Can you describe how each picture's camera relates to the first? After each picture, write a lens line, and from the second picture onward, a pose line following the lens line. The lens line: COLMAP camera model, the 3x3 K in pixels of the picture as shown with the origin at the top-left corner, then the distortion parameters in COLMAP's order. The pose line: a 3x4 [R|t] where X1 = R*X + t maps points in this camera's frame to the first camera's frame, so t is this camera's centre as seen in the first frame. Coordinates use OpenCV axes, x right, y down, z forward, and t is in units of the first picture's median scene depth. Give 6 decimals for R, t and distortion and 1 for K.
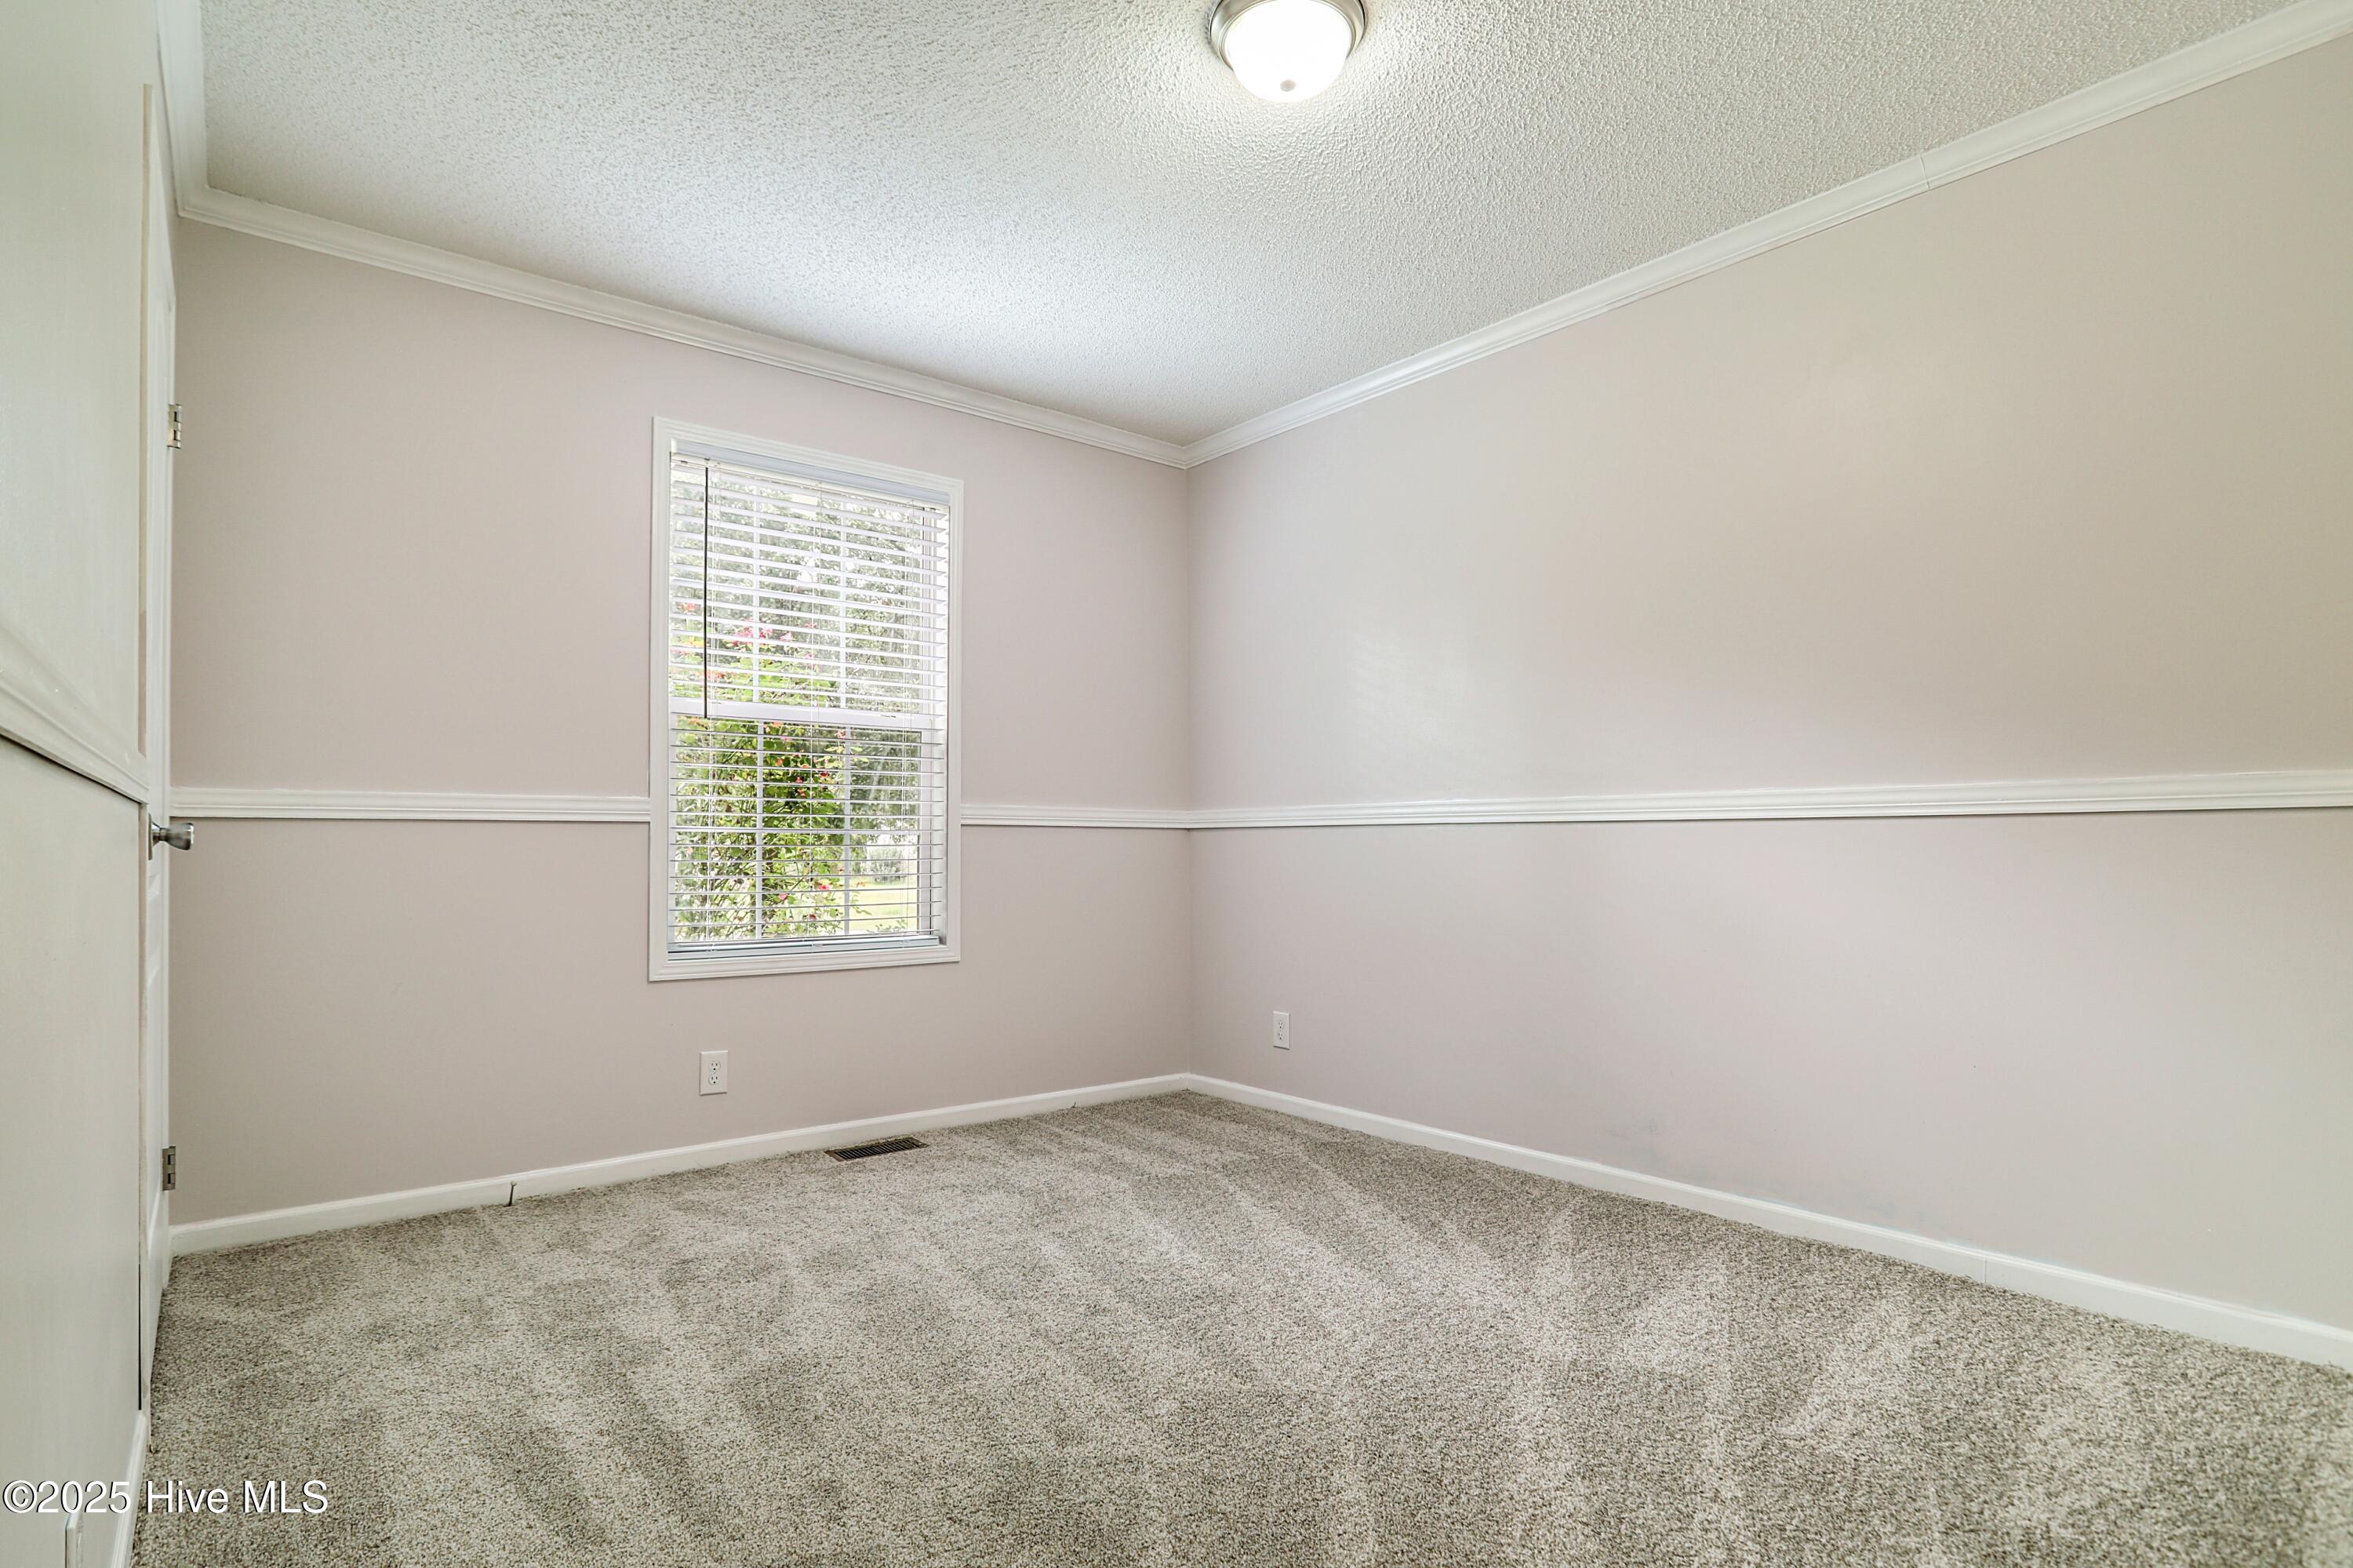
lens RADIAL K [[917.8, 0, 1172.4], [0, 917.8, 805.5], [0, 0, 1]] dist [0.011025, 0.000154]
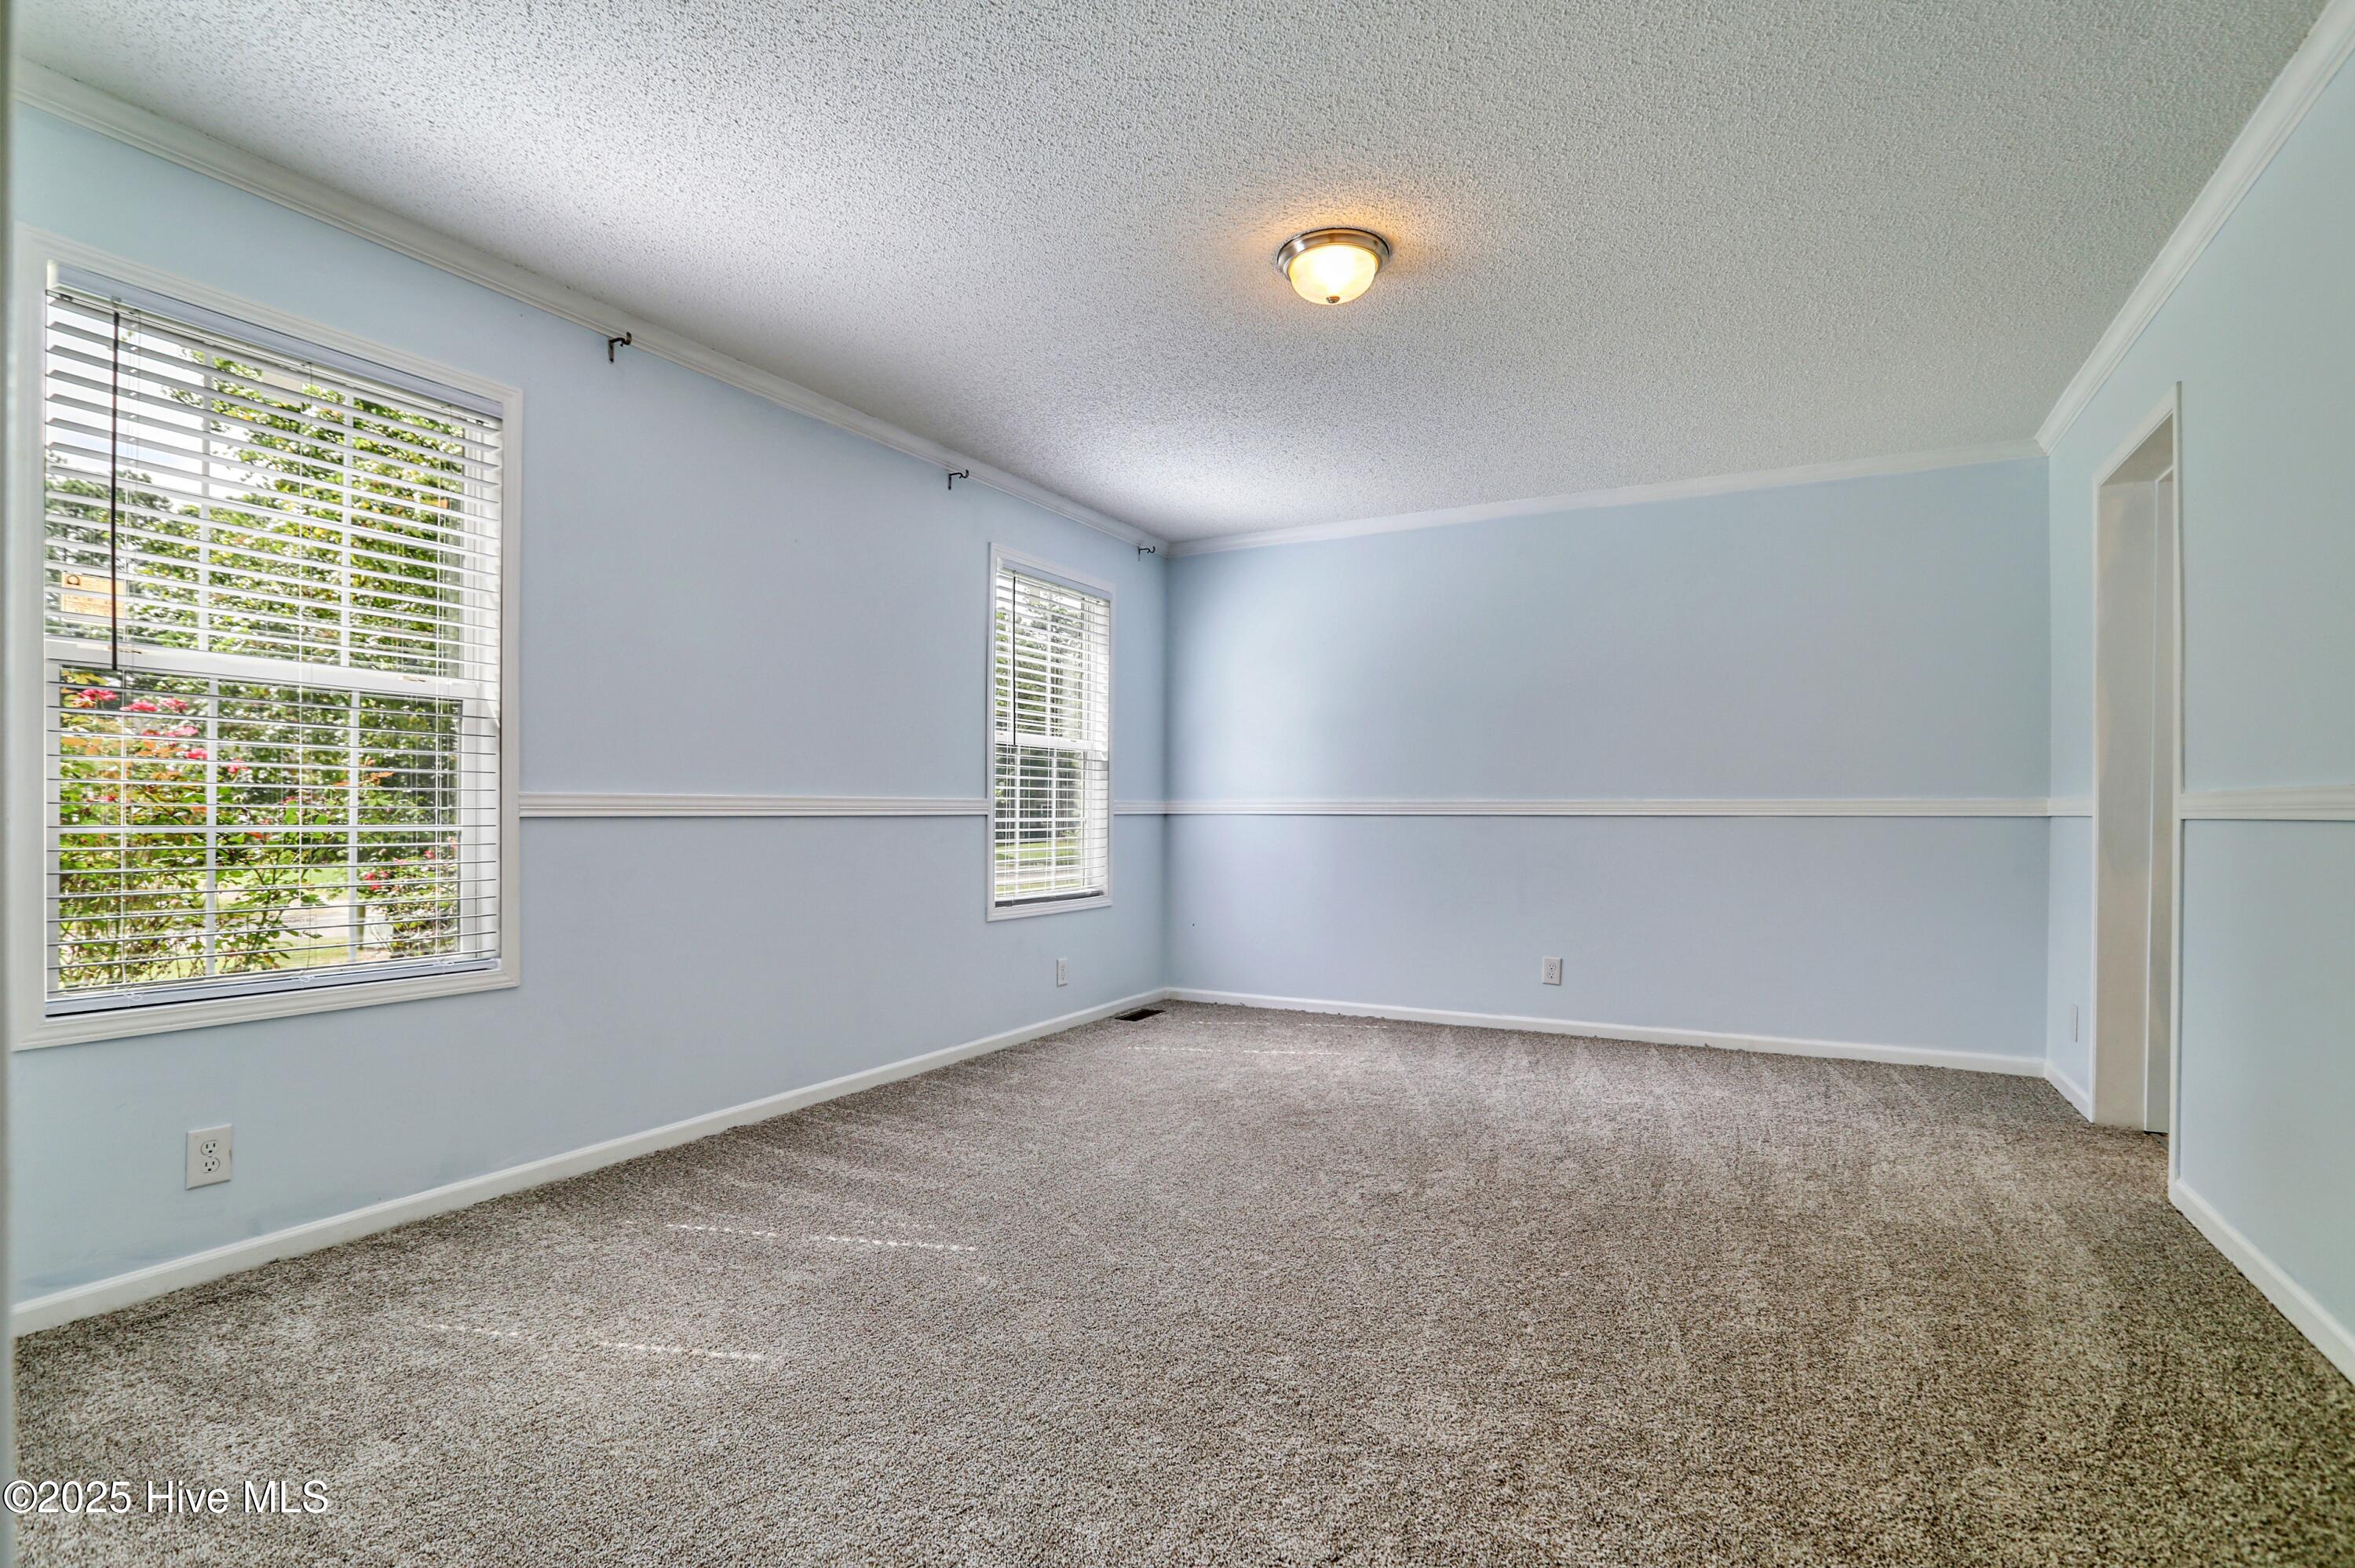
lens RADIAL K [[1066.2, 0, 1193.1], [0, 1066.2, 798.9], [0, 0, 1]] dist [-0.001370, 0.001693]
pose [[0.868055, -0.002545, 0.496461, -0.237355], [-0.000769, 0.999979, 0.006471, -0.003919], [-0.496467, -0.005999, 0.868035, -0.137042]]
